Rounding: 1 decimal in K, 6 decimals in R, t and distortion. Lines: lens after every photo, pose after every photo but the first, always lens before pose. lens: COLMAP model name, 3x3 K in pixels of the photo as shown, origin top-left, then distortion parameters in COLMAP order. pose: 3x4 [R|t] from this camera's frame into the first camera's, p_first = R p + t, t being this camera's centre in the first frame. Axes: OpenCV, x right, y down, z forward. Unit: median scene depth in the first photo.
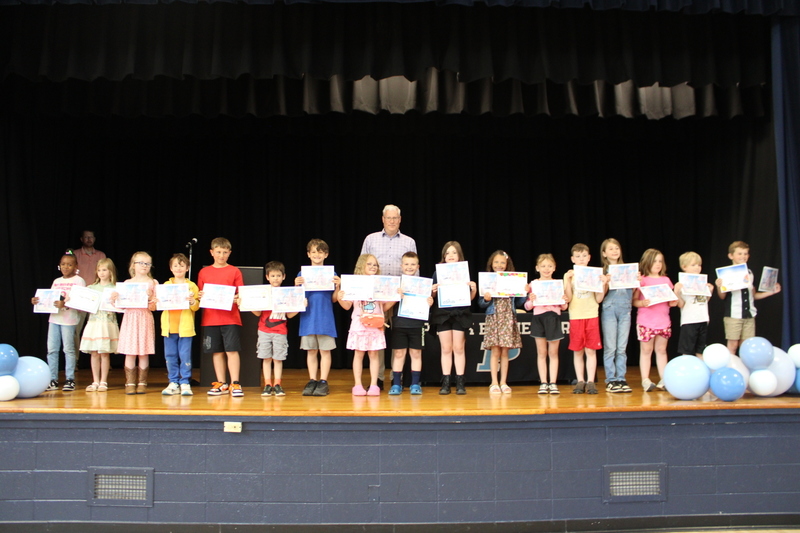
lens RADIAL K [[831.9, 0, 401.6], [0, 831.9, 265.6], [0, 0, 1]] dist [-0.010863, 0.000000]
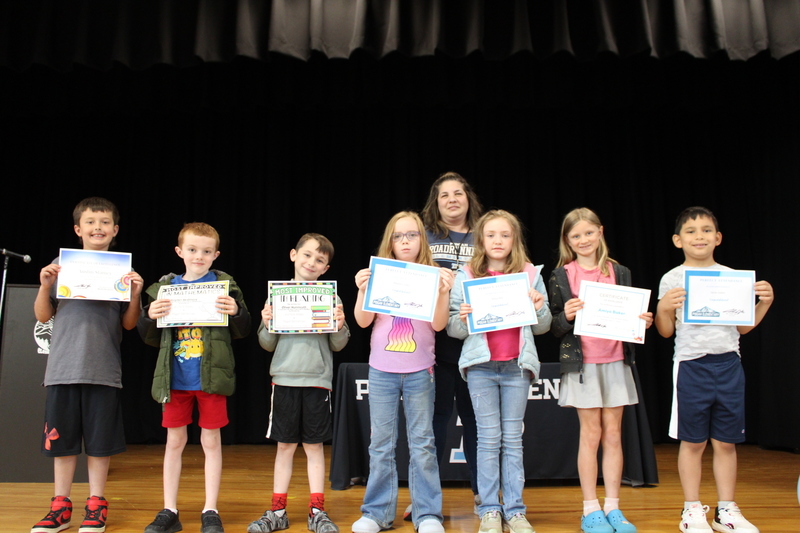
lens RADIAL K [[917.3, 0, 398.4], [0, 917.3, 268.0], [0, 0, 1]] dist [-0.017497, 0.000000]
pose [[0.999564, 0.002751, -0.029387, 0.065364], [-0.004862, 0.997394, -0.071981, 0.033272], [0.029112, 0.072092, 0.996973, 0.309343]]
